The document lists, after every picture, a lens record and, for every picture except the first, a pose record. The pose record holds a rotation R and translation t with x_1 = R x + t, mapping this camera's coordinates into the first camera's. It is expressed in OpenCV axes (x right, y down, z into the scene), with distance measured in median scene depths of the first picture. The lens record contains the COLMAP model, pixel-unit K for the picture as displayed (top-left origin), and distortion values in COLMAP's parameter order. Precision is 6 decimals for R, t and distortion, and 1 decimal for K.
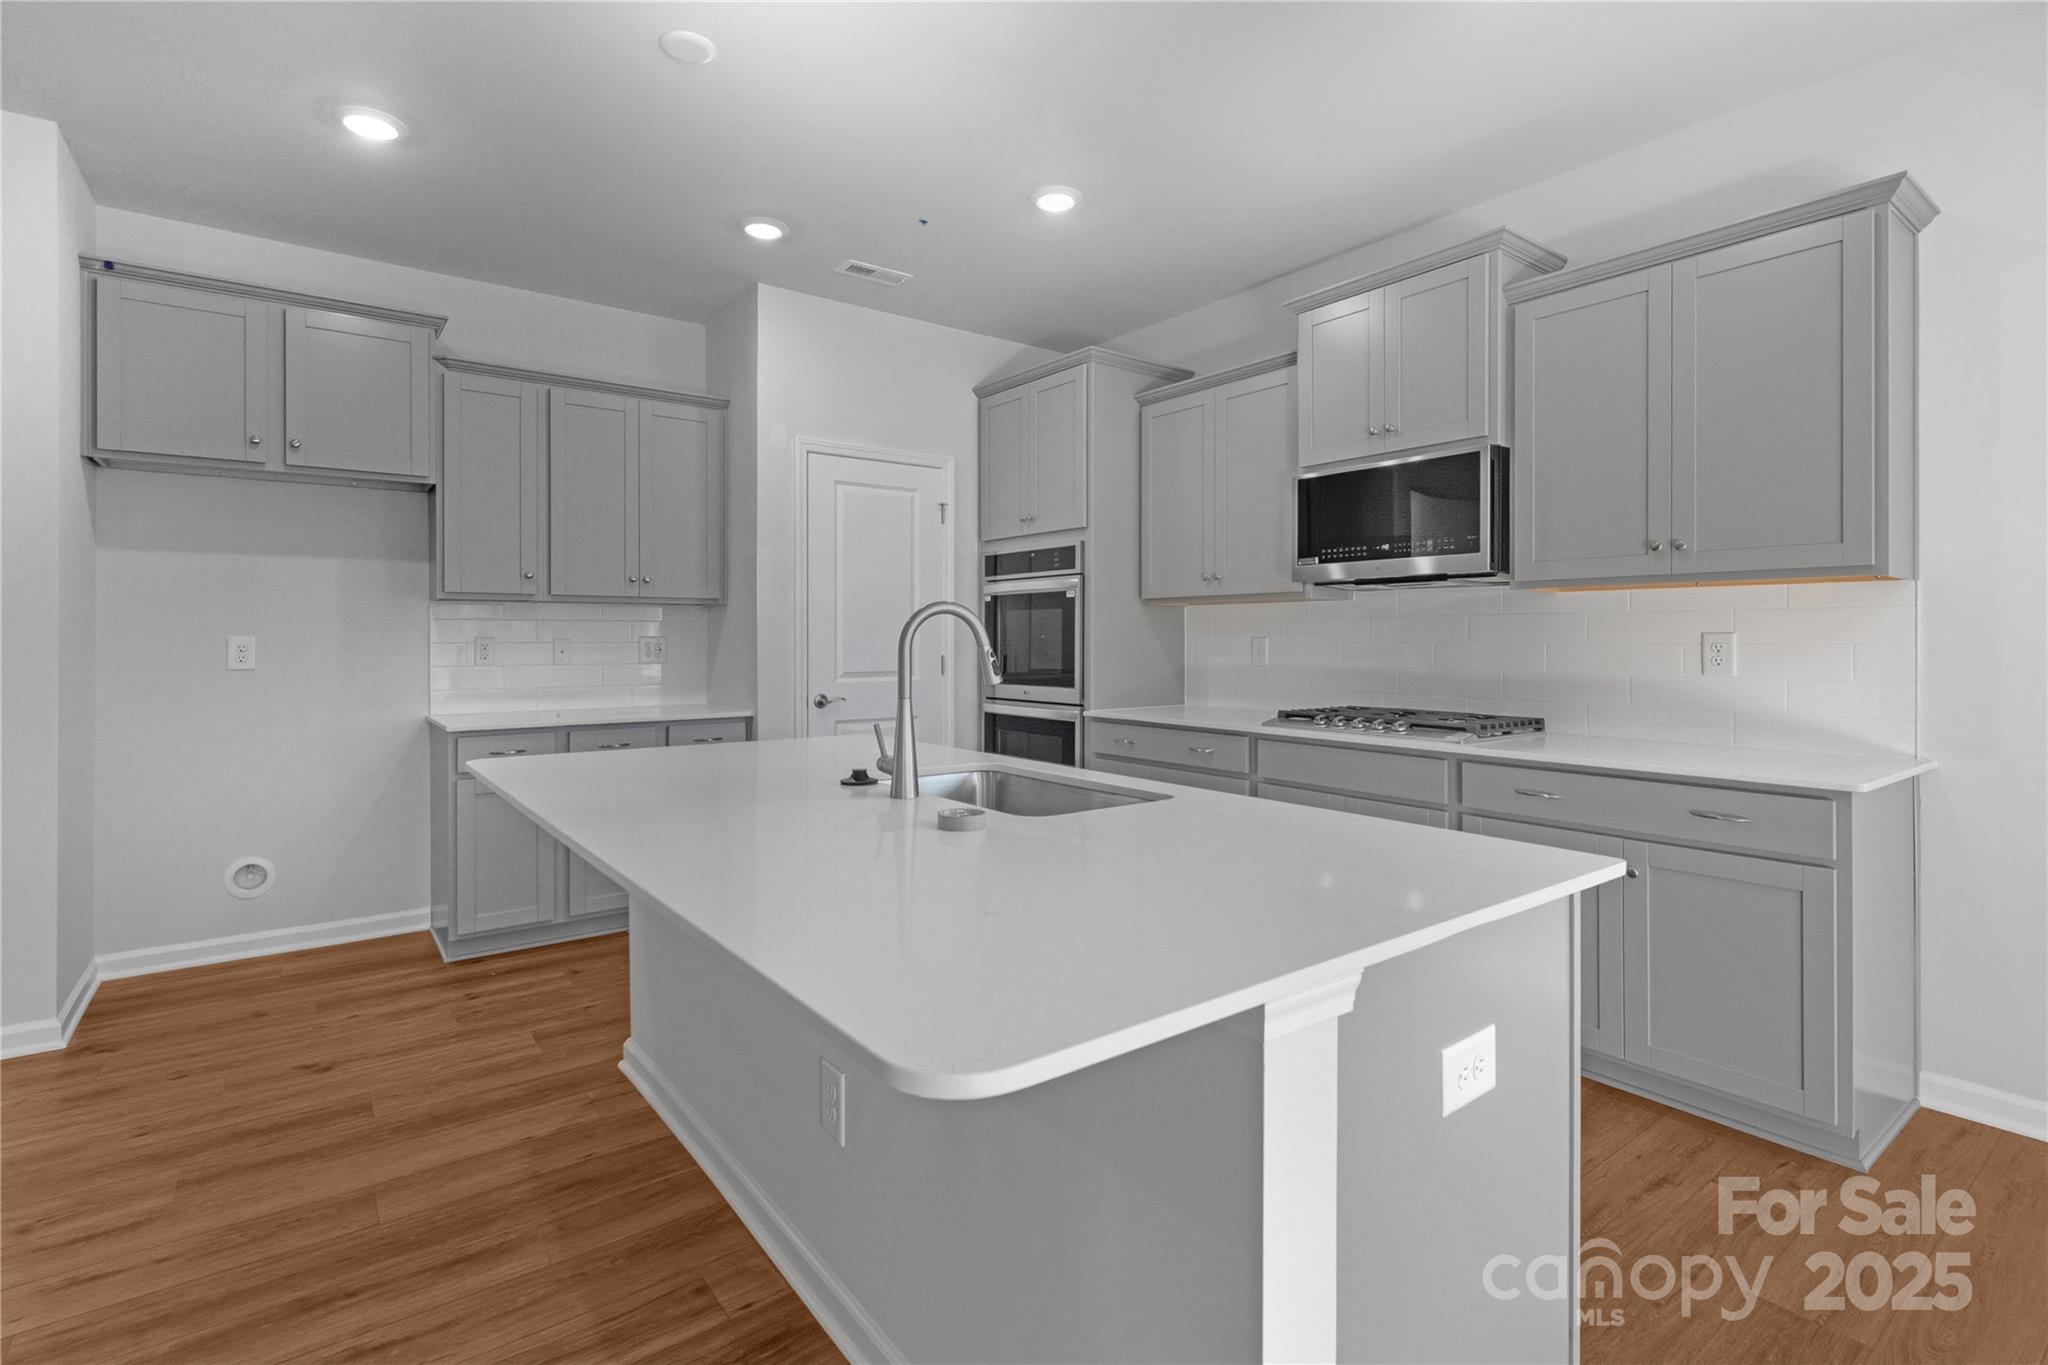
lens RADIAL K [[962.4, 0, 1029.2], [0, 962.4, 647.9], [0, 0, 1]] dist [0.002657, 0.000262]
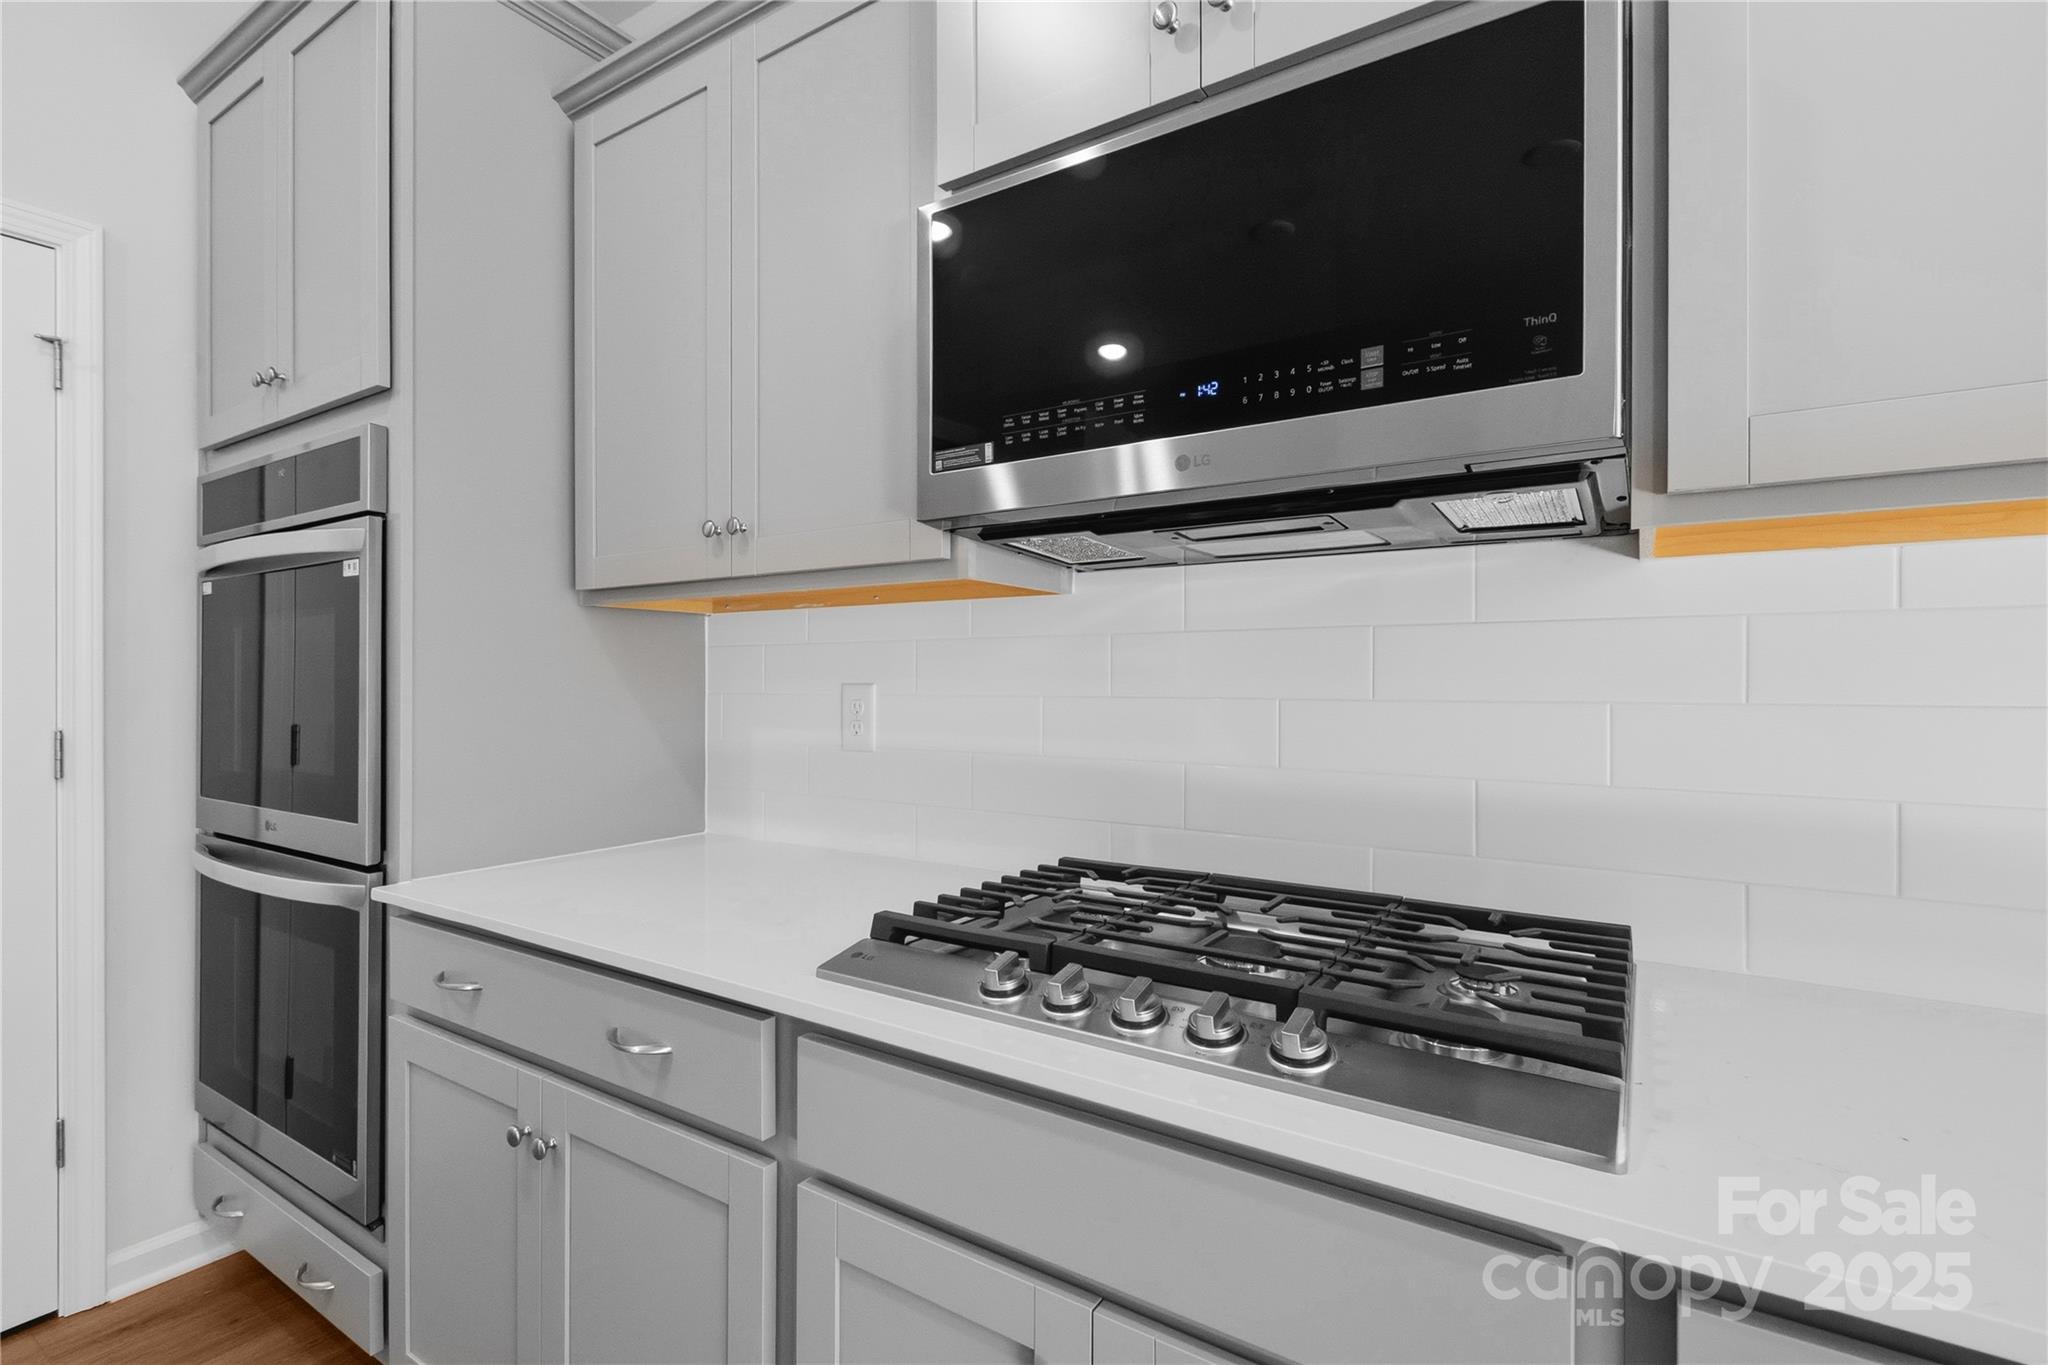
lens RADIAL K [[950.4, 0, 1024.0], [0, 950.4, 682.5], [0, 0, 1]] dist [0.002315, 0.000134]
pose [[0.943656, -0.000559, 0.330927, 0.195527], [0.002614, 0.999980, -0.005765, -0.010531], [-0.330918, 0.006305, 0.943639, 0.665047]]
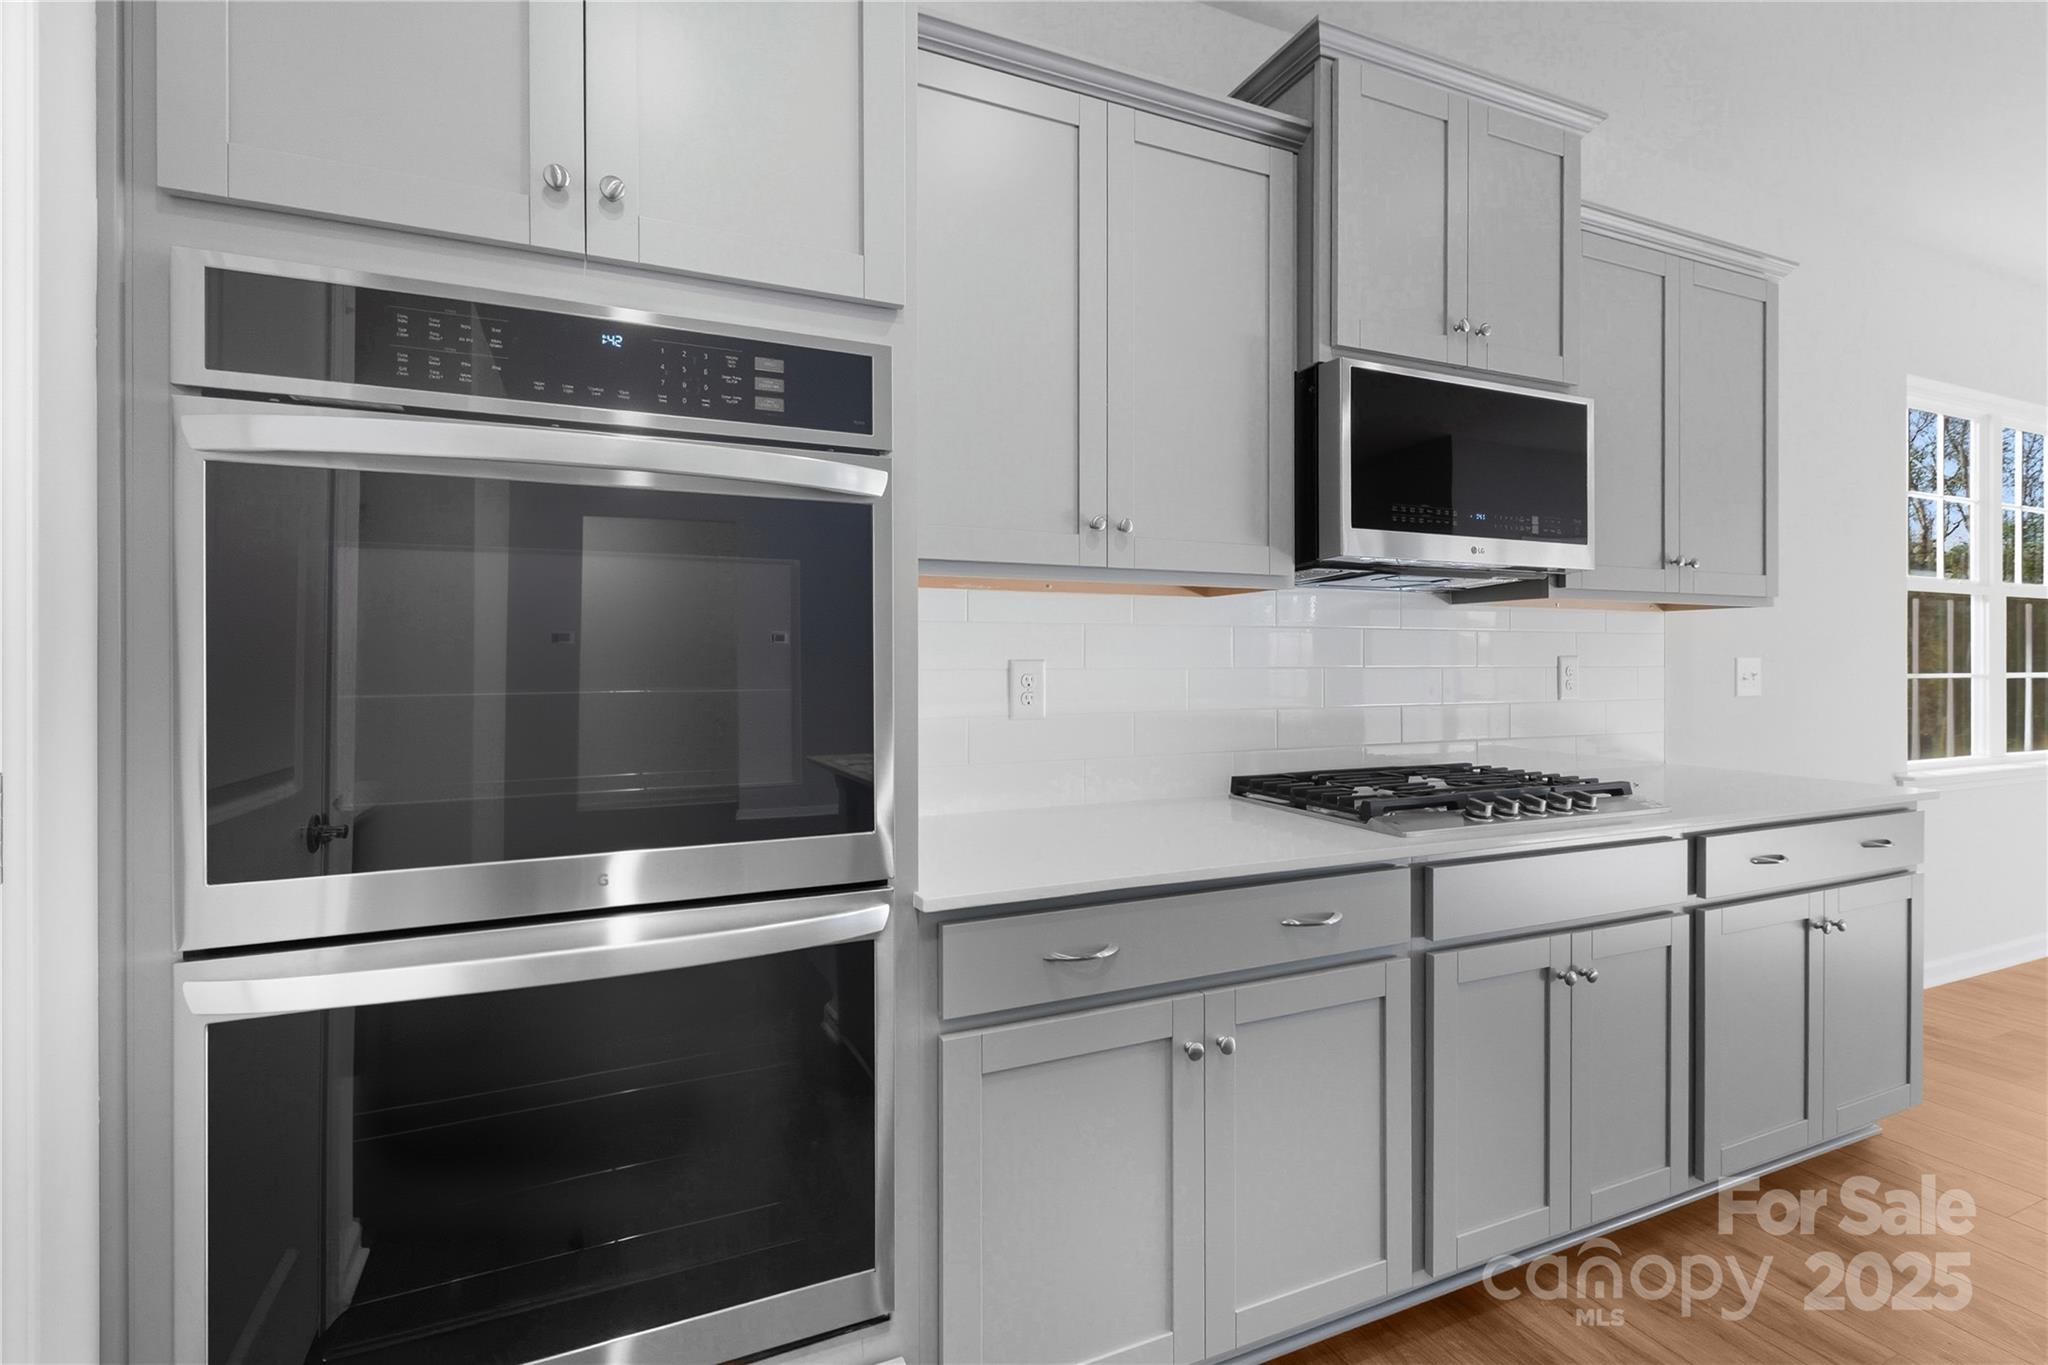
lens RADIAL K [[949.2, 0, 1028.3], [0, 949.2, 641.7], [0, 0, 1]] dist [0.002034, 0.000016]
pose [[0.222829, 0.023397, 0.974577, -0.268953], [0.010467, 0.999597, -0.026391, -0.008969], [-0.974801, 0.016082, 0.222495, 1.035930]]
